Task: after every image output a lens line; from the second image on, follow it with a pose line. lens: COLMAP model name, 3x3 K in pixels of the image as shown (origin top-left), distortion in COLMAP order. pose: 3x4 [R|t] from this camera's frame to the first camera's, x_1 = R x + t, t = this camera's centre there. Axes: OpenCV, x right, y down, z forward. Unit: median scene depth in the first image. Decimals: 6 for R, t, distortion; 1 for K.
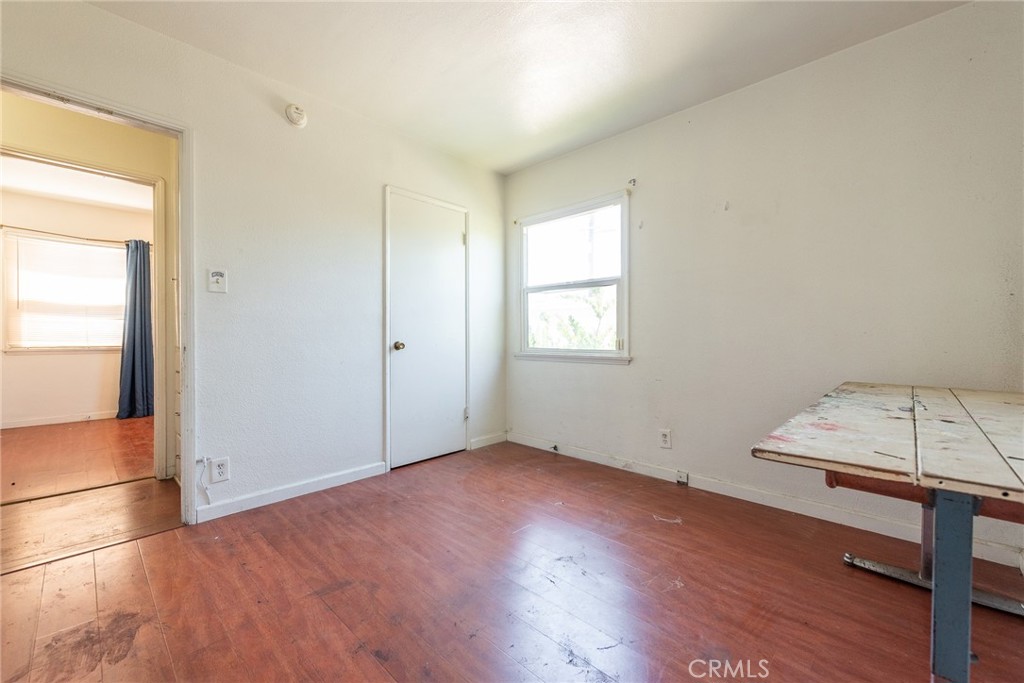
lens RADIAL K [[414.3, 0, 512.5], [0, 414.3, 334.6], [0, 0, 1]] dist [0.009938, -0.000445]
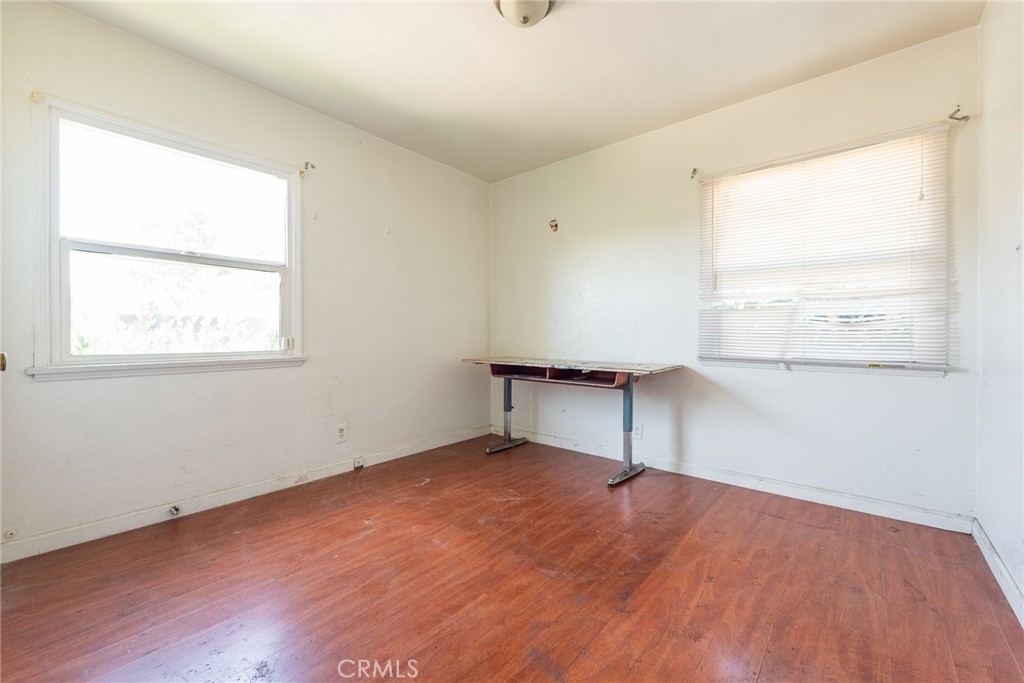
lens RADIAL K [[414.3, 0, 512.5], [0, 414.3, 334.6], [0, 0, 1]] dist [0.009938, -0.000445]
pose [[-0.064550, -0.003621, 0.997908, -0.702462], [-0.004867, 0.999983, 0.003314, 0.000079], [-0.997903, -0.004643, -0.064566, 0.657607]]
